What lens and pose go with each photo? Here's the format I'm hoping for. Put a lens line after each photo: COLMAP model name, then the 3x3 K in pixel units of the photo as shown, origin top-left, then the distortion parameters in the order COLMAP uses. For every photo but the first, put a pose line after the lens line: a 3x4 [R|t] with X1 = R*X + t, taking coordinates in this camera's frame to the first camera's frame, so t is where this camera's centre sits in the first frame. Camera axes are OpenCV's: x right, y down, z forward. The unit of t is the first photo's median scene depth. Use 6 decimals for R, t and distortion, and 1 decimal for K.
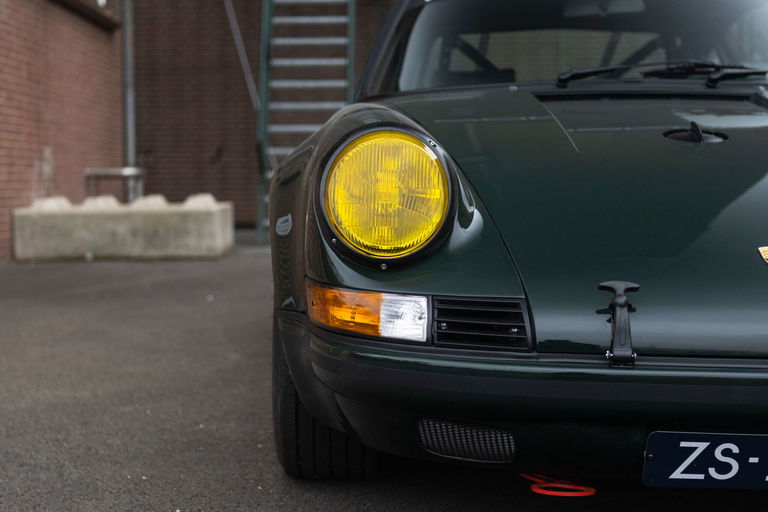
lens RADIAL K [[1223.4, 0, 283.8], [0, 1223.4, 257.1], [0, 0, 1]] dist [-0.011329, -0.117352]
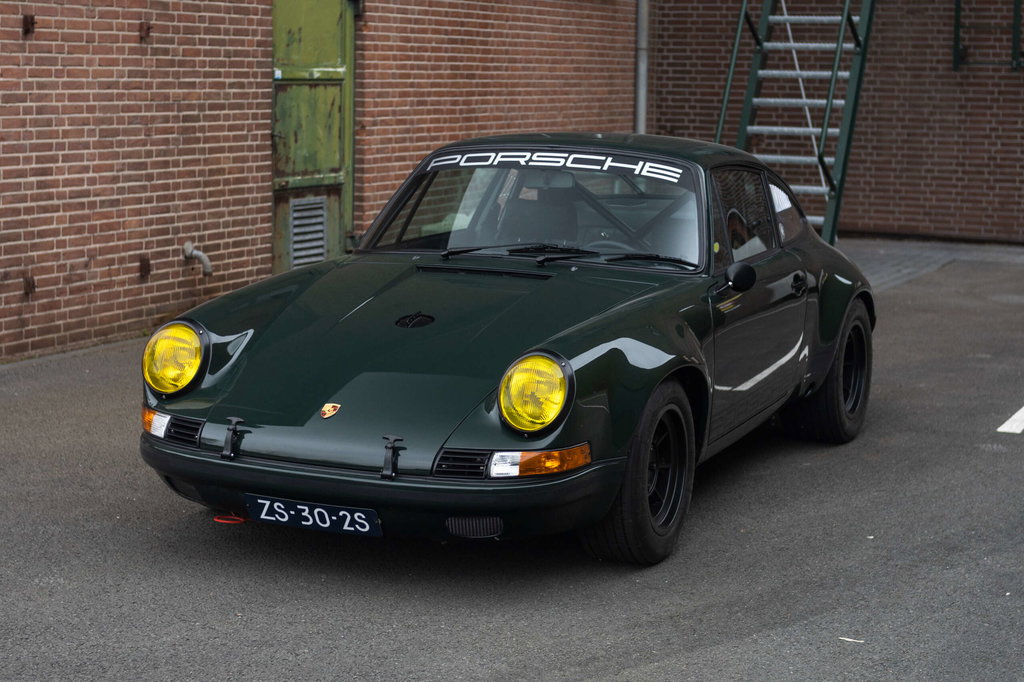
lens RADIAL K [[1966.7, 0, 512.0], [0, 1966.7, 341.0], [0, 0, 1]] dist [0.012564, -0.042474]
pose [[0.939256, 0.068888, -0.336234, 0.951825], [-0.043610, 0.995664, 0.082172, -0.208936], [0.340436, -0.062517, 0.938187, -0.999256]]
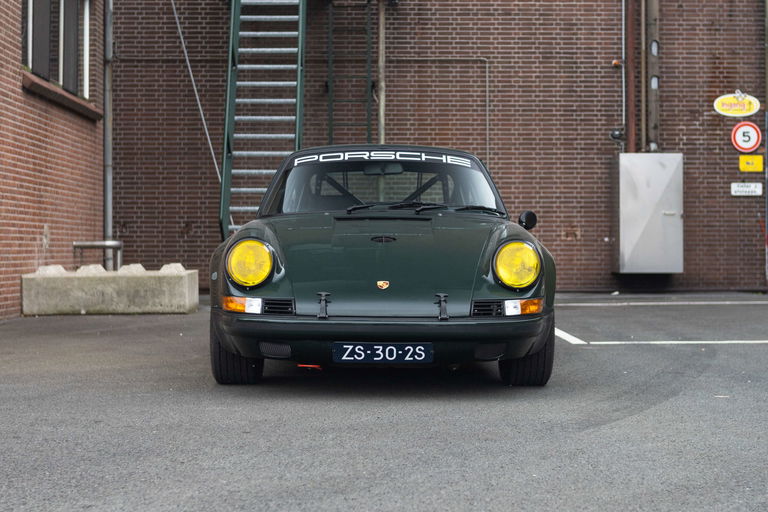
lens RADIAL K [[1435.6, 0, 384.0], [0, 1435.6, 256.0], [0, 0, 1]] dist [-0.013045, -0.203339]
pose [[0.996455, 0.005070, 0.083975, 0.067728], [-0.000301, 0.998390, -0.056714, 0.069904], [-0.084128, 0.056488, 0.994853, -1.345882]]
